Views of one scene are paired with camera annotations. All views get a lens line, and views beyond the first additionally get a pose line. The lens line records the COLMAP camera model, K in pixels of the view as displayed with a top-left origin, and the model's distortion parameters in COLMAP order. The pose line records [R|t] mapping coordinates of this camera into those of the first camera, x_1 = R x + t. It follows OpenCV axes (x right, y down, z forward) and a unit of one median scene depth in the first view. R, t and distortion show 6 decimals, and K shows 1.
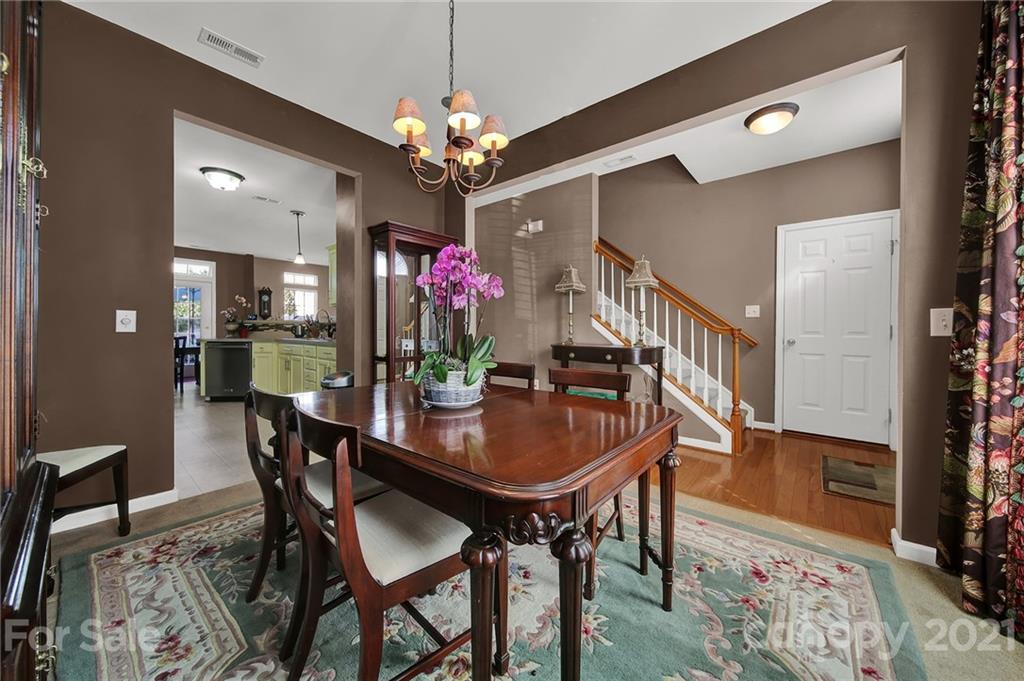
lens RADIAL K [[364.7, 0, 512.6], [0, 364.7, 333.8], [0, 0, 1]] dist [0.000149, -0.000003]
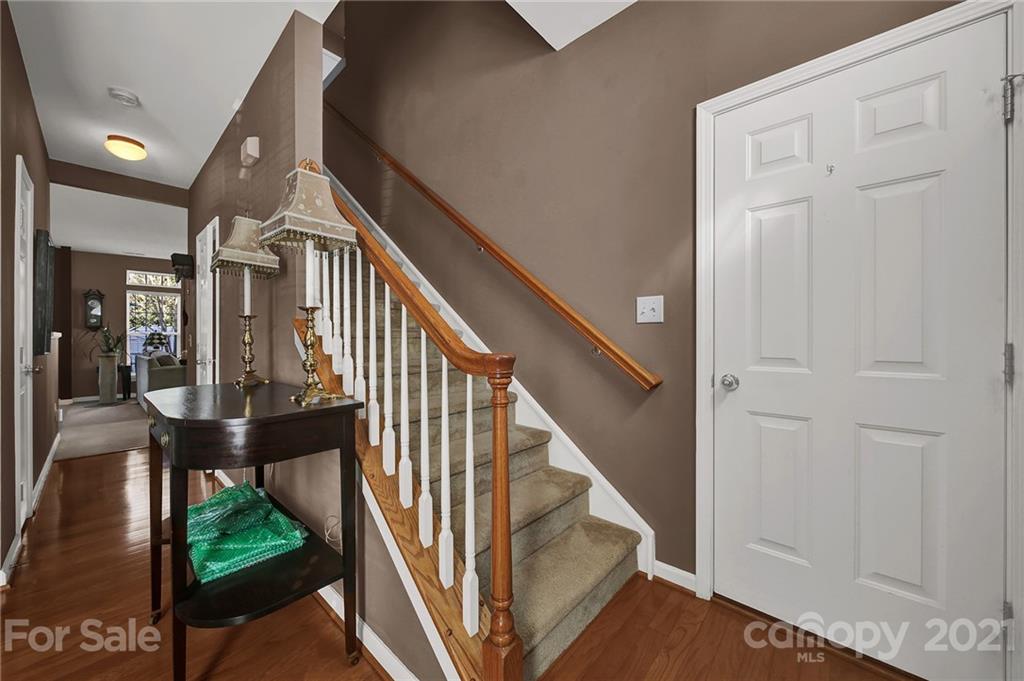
lens RADIAL K [[371.7, 0, 512.0], [0, 371.7, 340.5], [0, 0, 1]] dist [0.000136, 0.000034]
pose [[0.999295, -0.004473, -0.037285, 0.558271], [0.004188, 0.999962, -0.007694, -0.022647], [0.037318, 0.007533, 0.999275, 0.598400]]
